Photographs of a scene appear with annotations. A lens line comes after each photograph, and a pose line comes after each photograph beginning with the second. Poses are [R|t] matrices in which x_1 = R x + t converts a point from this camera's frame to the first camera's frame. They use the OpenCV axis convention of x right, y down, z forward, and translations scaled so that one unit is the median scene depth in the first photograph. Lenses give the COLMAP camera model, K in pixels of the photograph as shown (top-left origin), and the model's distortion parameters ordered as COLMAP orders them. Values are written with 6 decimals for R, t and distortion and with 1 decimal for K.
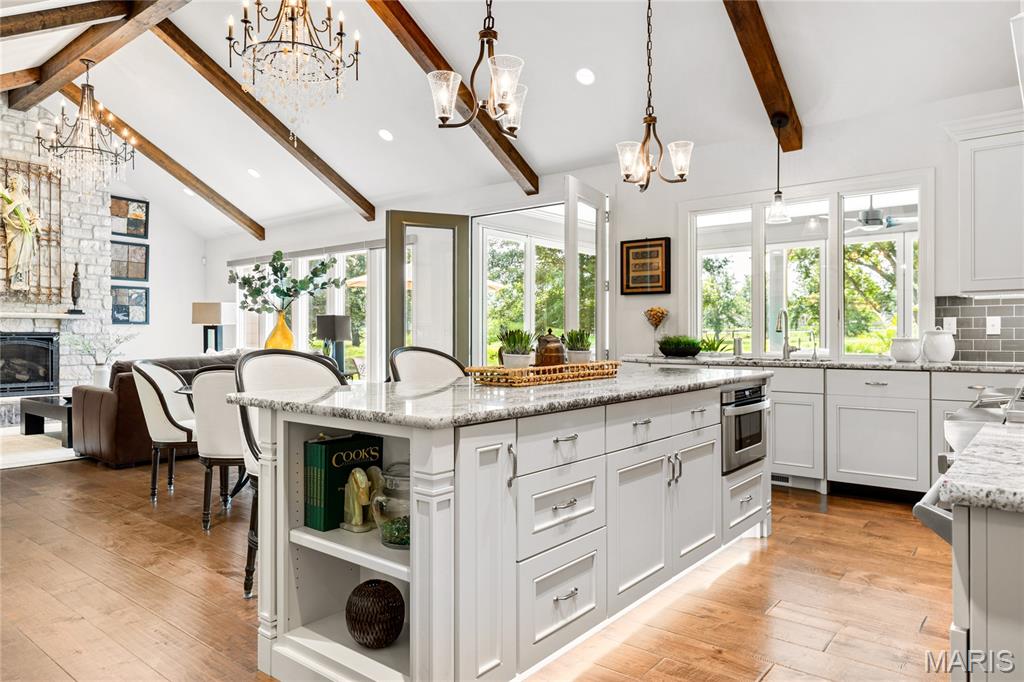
lens RADIAL K [[665.8, 0, 518.6], [0, 665.8, 339.6], [0, 0, 1]] dist [0.001515, 0.004737]
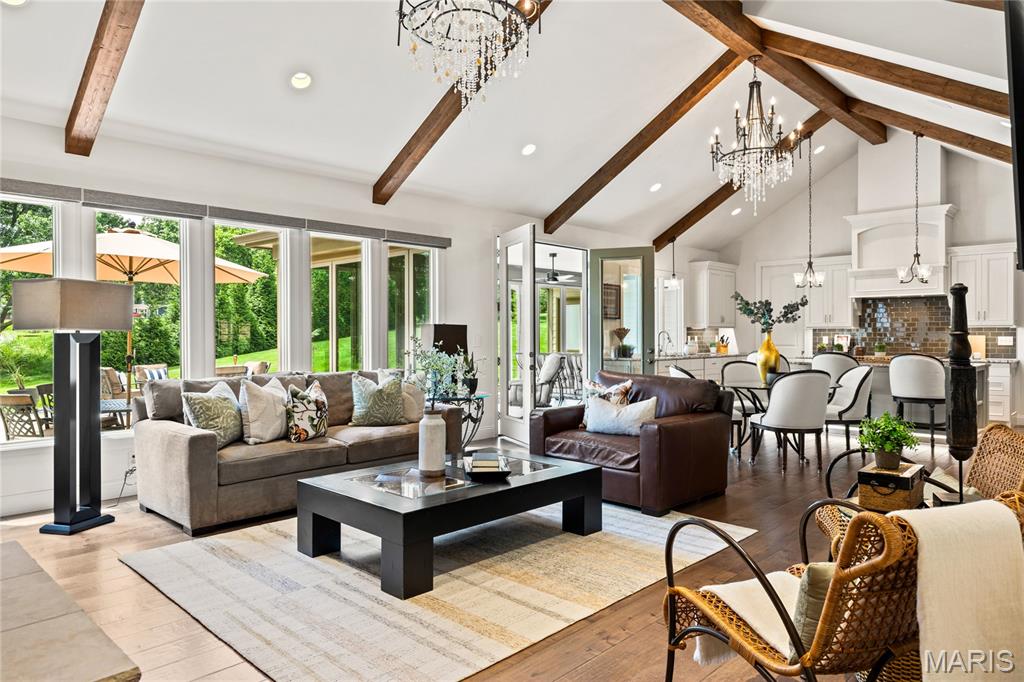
lens RADIAL K [[665.8, 0, 515.1], [0, 665.8, 340.0], [0, 0, 1]] dist [0.001515, 0.004737]
pose [[0.089256, -0.005145, 0.995995, -1.444241], [0.006511, 0.999968, 0.004583, -0.026238], [-0.995987, 0.006076, 0.089287, 1.107014]]
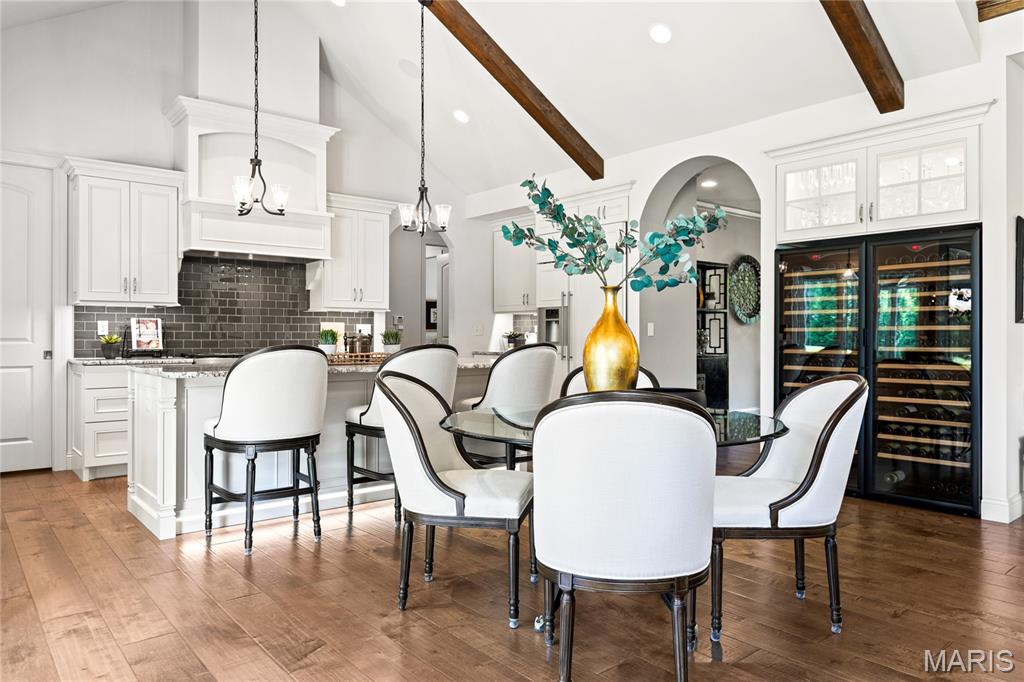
lens RADIAL K [[699.2, 0, 520.6], [0, 699.2, 334.2], [0, 0, 1]] dist [0.001984, -0.004549]
pose [[-0.981103, 0.001719, 0.193481, -0.313448], [0.002239, 0.999994, 0.002470, -0.004312], [-0.193476, 0.002857, -0.981101, 1.266462]]
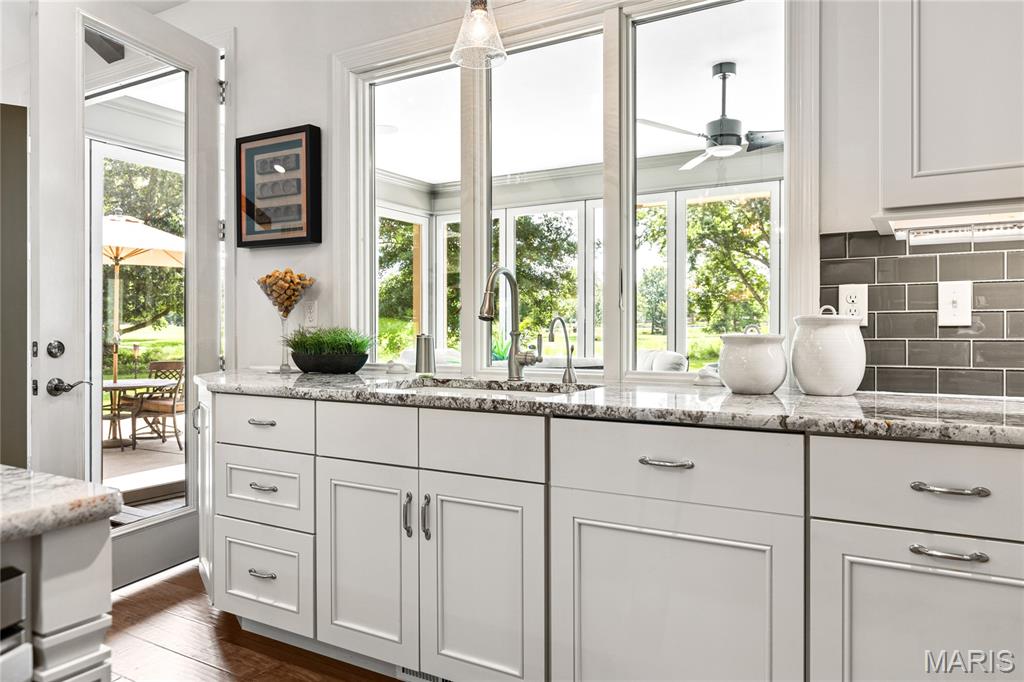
lens RADIAL K [[699.2, 0, 519.7], [0, 699.2, 337.7], [0, 0, 1]] dist [0.001984, -0.004549]
pose [[0.988669, 0.000236, 0.150109, 0.296334], [-0.000684, 0.999995, 0.002934, -0.001345], [-0.150107, -0.003003, 0.988665, 0.472828]]
